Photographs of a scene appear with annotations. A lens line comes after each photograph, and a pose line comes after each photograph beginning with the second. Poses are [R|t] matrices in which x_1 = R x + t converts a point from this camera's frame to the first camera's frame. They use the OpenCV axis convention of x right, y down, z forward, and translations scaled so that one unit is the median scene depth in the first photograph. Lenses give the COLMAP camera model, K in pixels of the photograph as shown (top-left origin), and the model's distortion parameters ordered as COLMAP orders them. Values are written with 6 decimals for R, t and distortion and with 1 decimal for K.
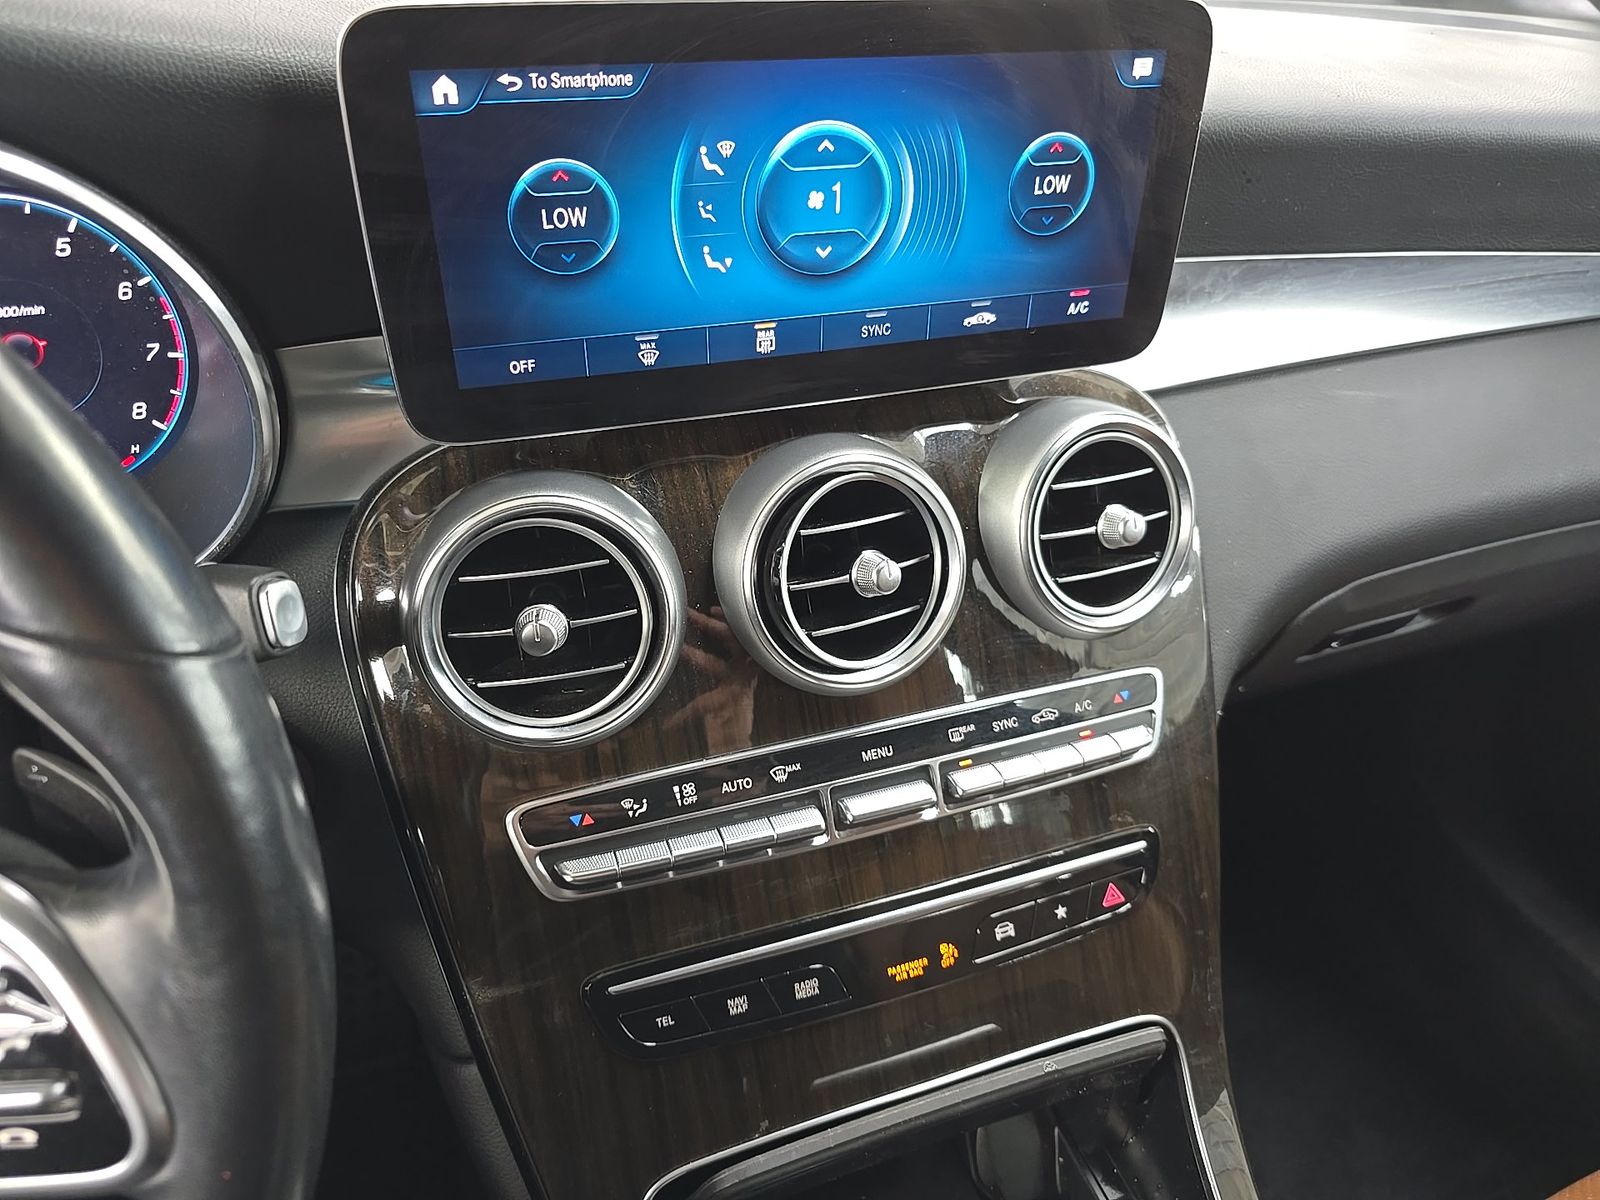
lens RADIAL K [[1149.7, 0, 796.1], [0, 1149.7, 646.5], [0, 0, 1]] dist [0.022584, -0.034643]
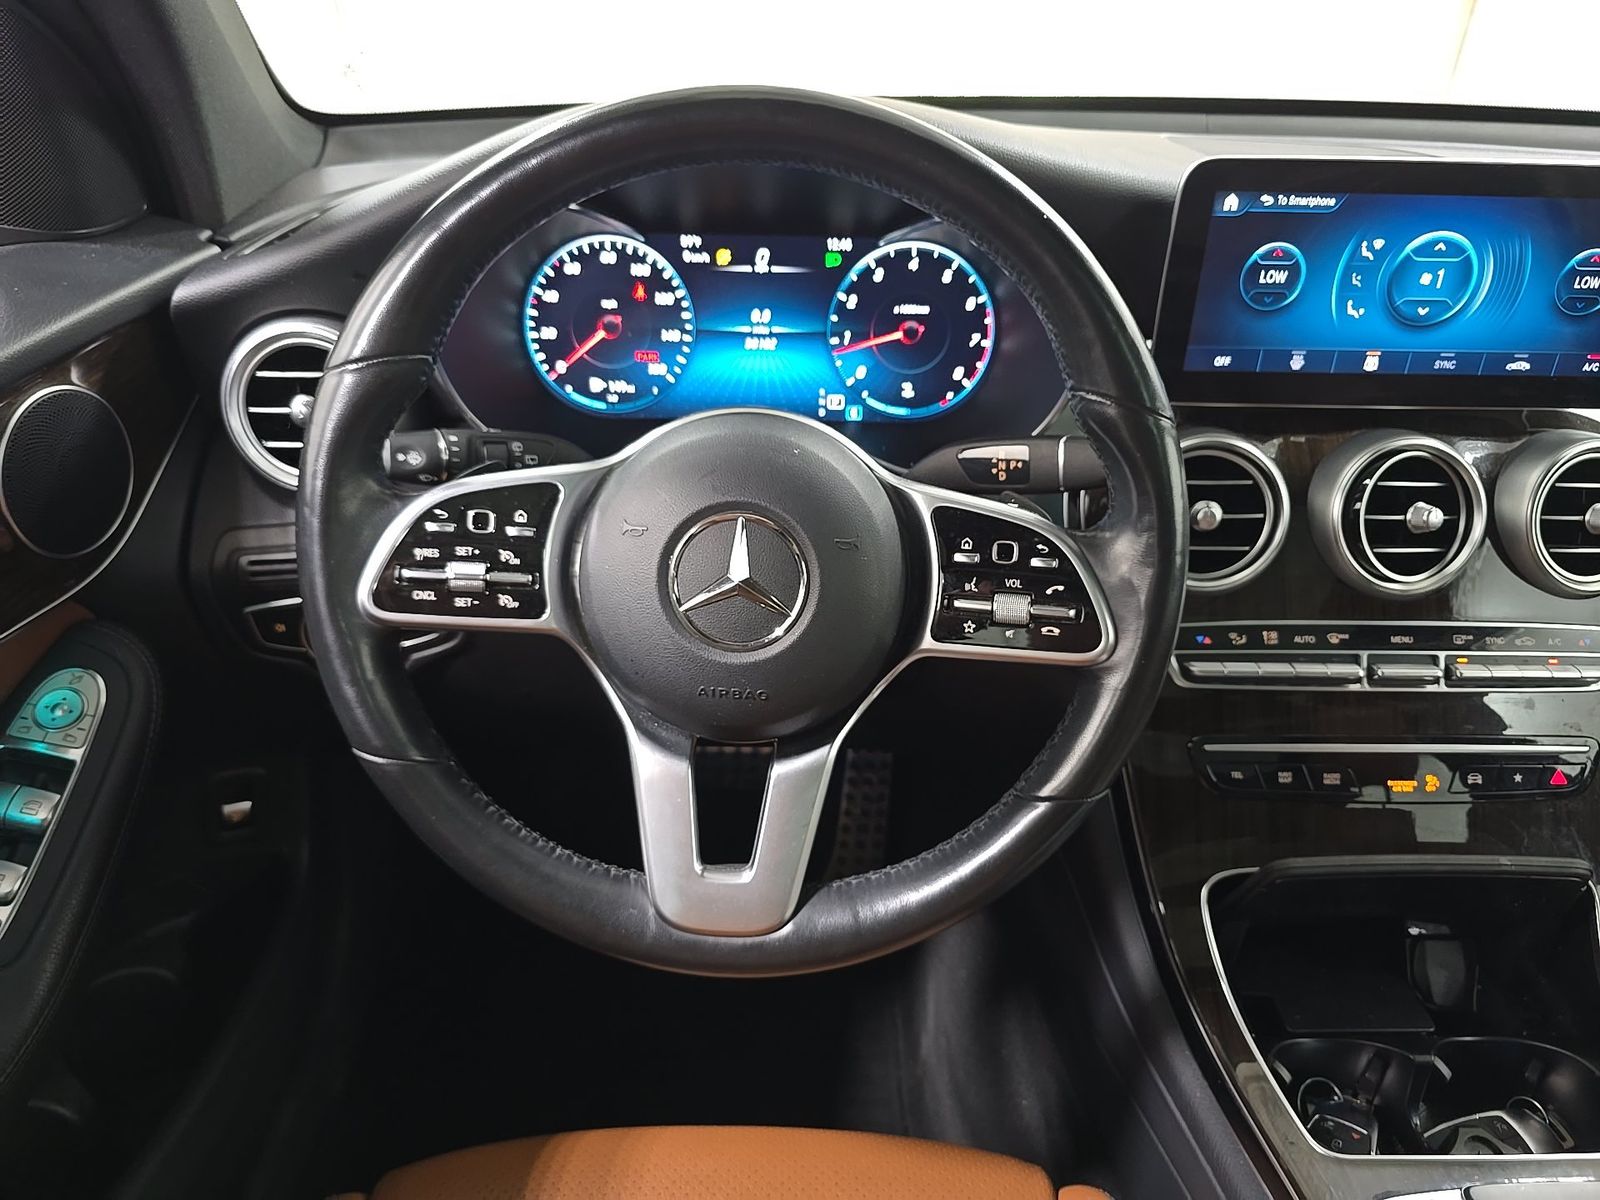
lens RADIAL K [[1149.7, 0, 796.1], [0, 1149.7, 646.5], [0, 0, 1]] dist [0.022584, -0.034643]
pose [[0.948520, 0.157311, -0.274886, -0.279330], [-0.178836, 0.982345, -0.054915, 0.345608], [0.261394, 0.101248, 0.959907, -0.689798]]
